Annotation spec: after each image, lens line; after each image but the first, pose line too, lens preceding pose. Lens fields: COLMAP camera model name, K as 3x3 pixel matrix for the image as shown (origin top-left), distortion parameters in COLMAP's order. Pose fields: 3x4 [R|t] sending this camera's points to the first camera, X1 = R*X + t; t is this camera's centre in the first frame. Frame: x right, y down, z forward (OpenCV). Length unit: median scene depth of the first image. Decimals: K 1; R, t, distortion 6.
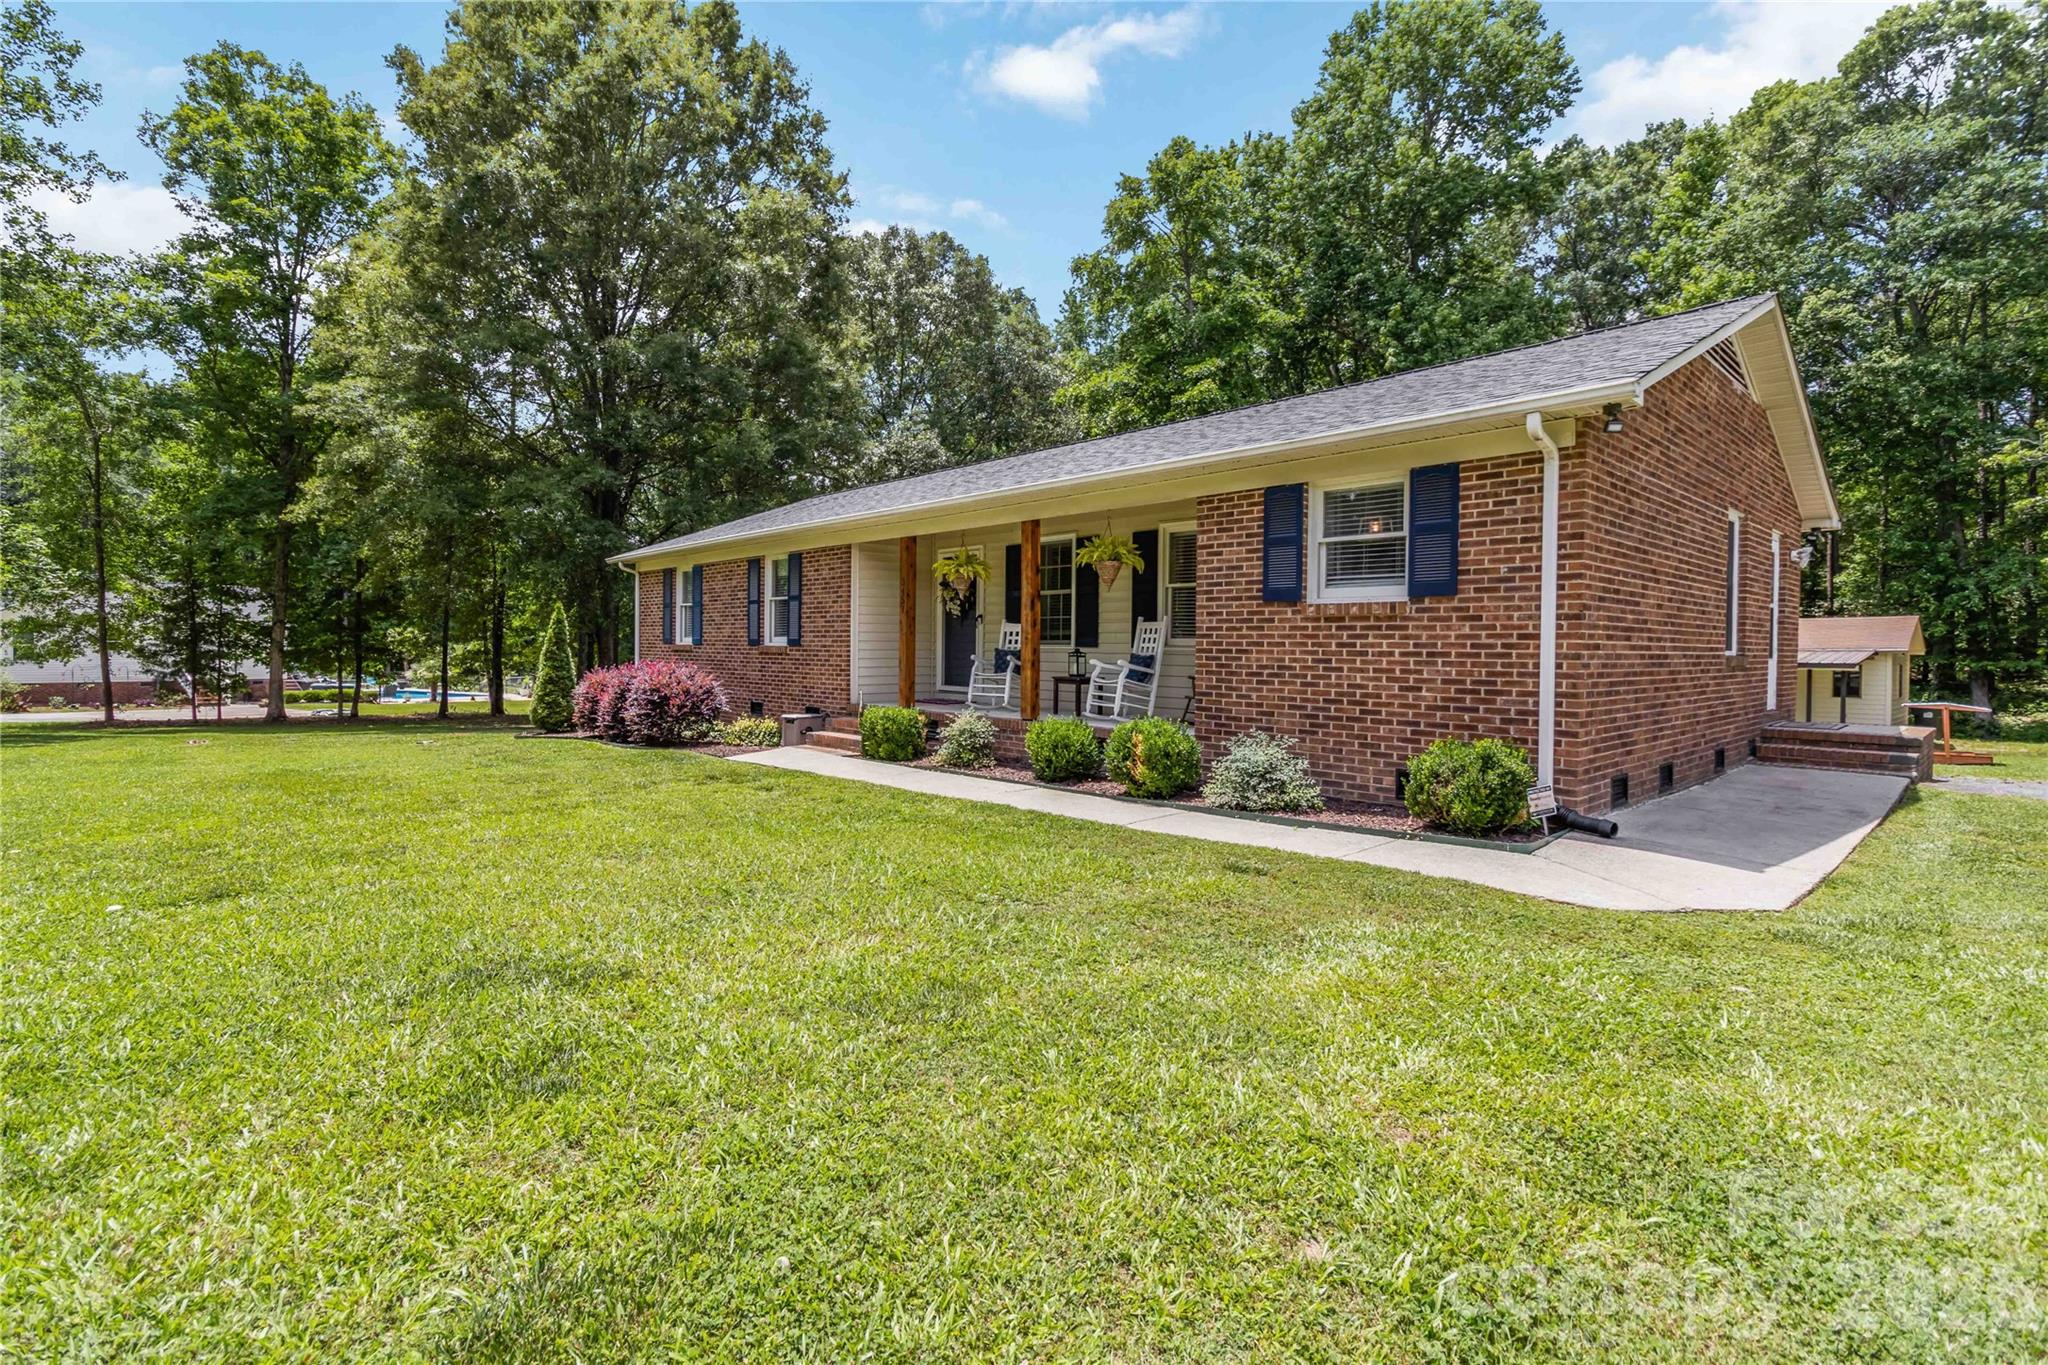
lens RADIAL K [[952.1, 0, 1010.3], [0, 952.1, 668.2], [0, 0, 1]] dist [-0.000641, -0.000774]
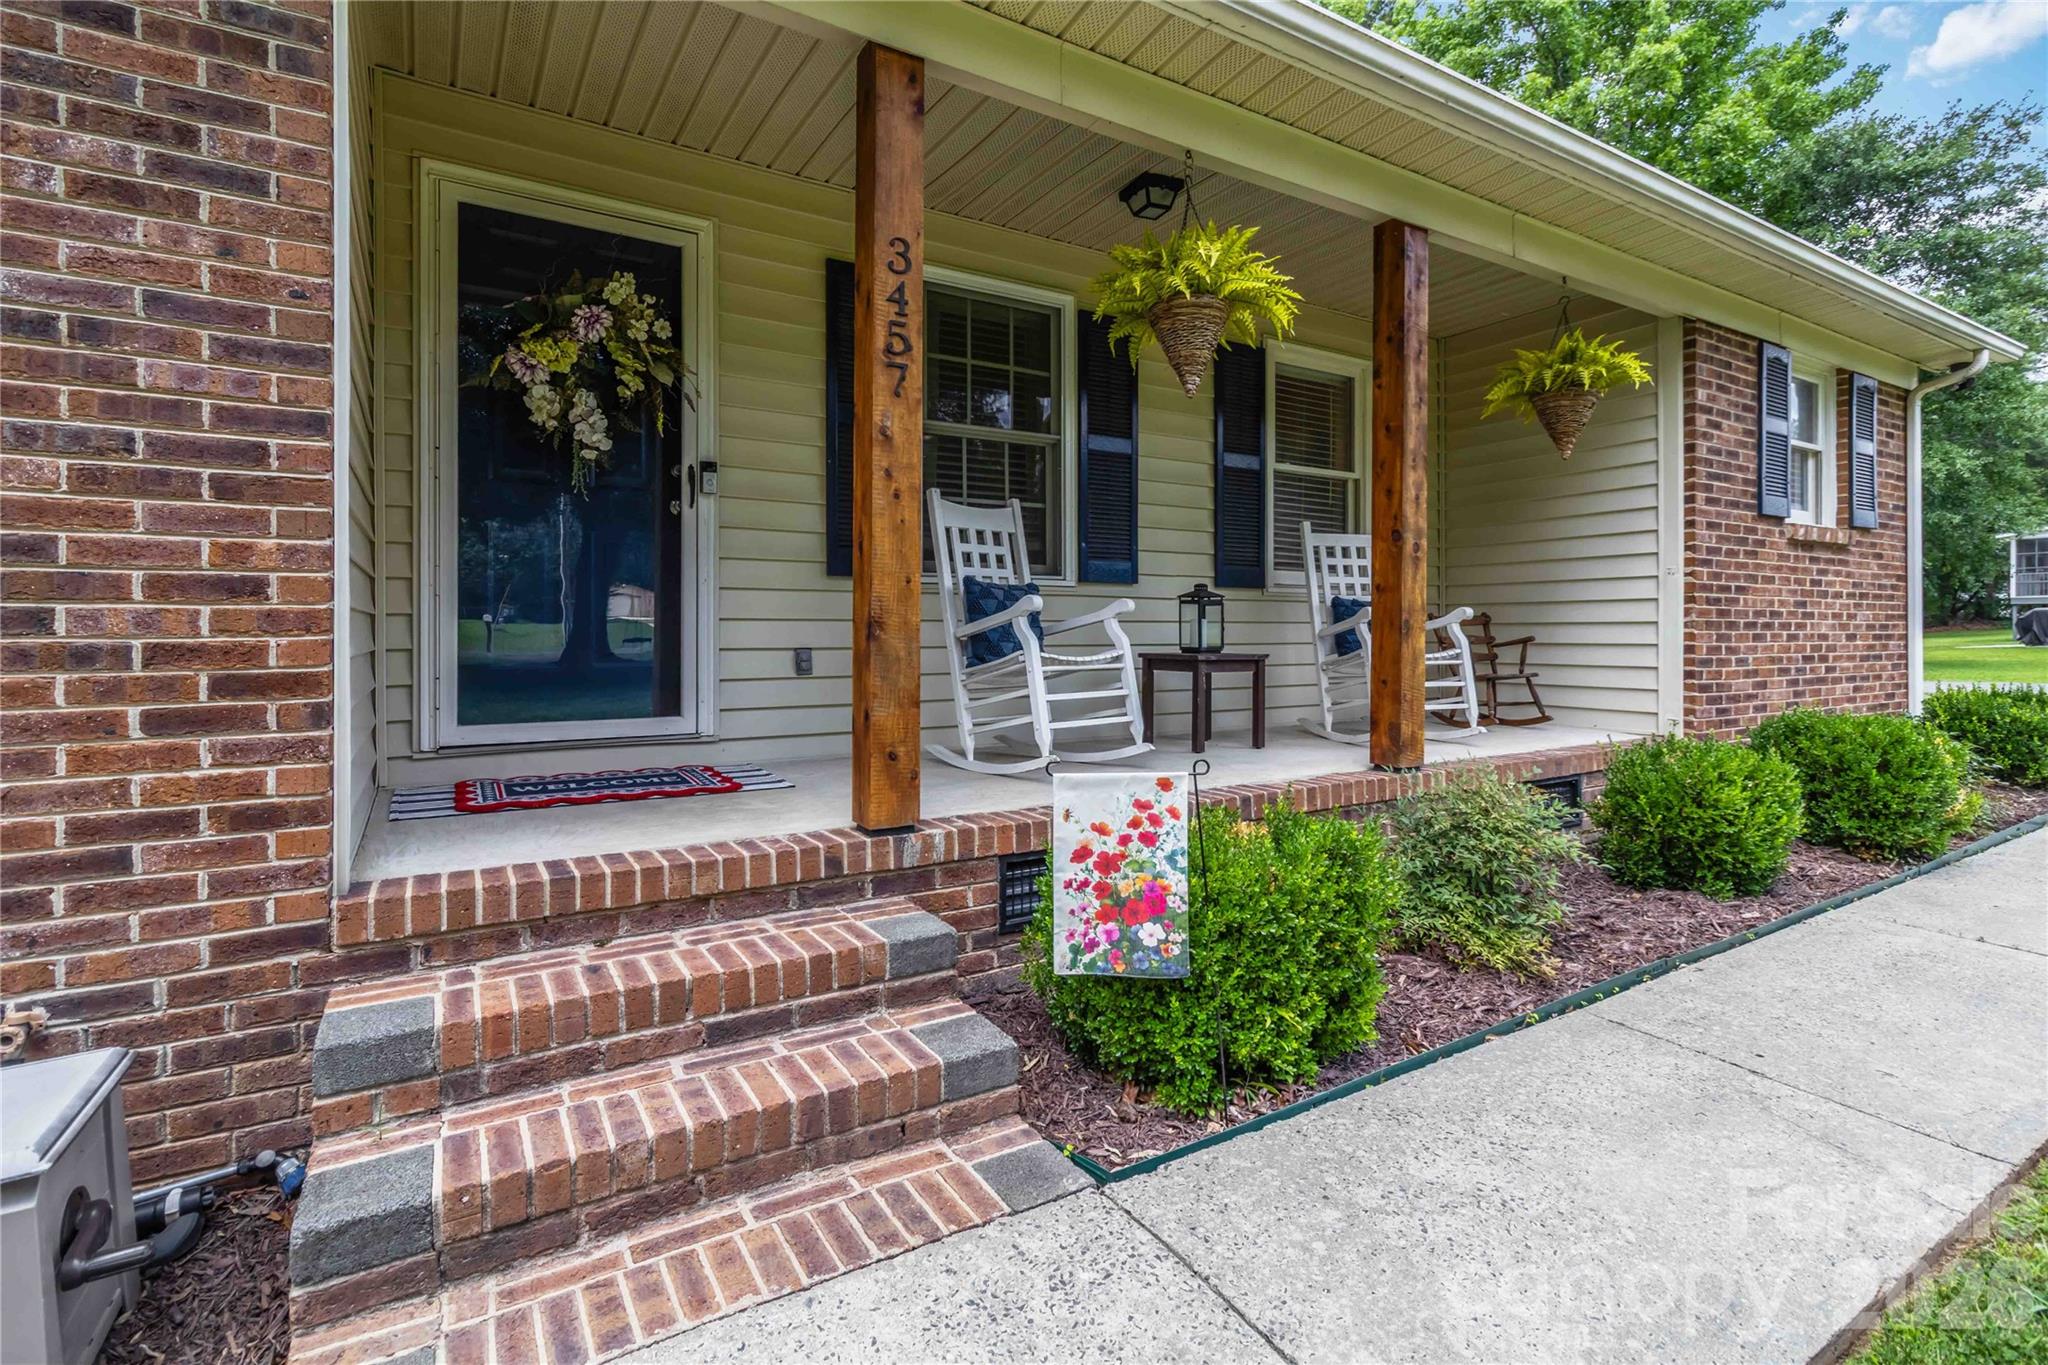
lens RADIAL K [[952.1, 0, 999.0], [0, 952.1, 635.7], [0, 0, 1]] dist [-0.000641, -0.000774]
pose [[0.203401, -0.012907, 0.979010, -0.137712], [0.028189, 0.999576, 0.007322, -0.001322], [-0.978690, 0.026108, 0.203678, 0.391371]]
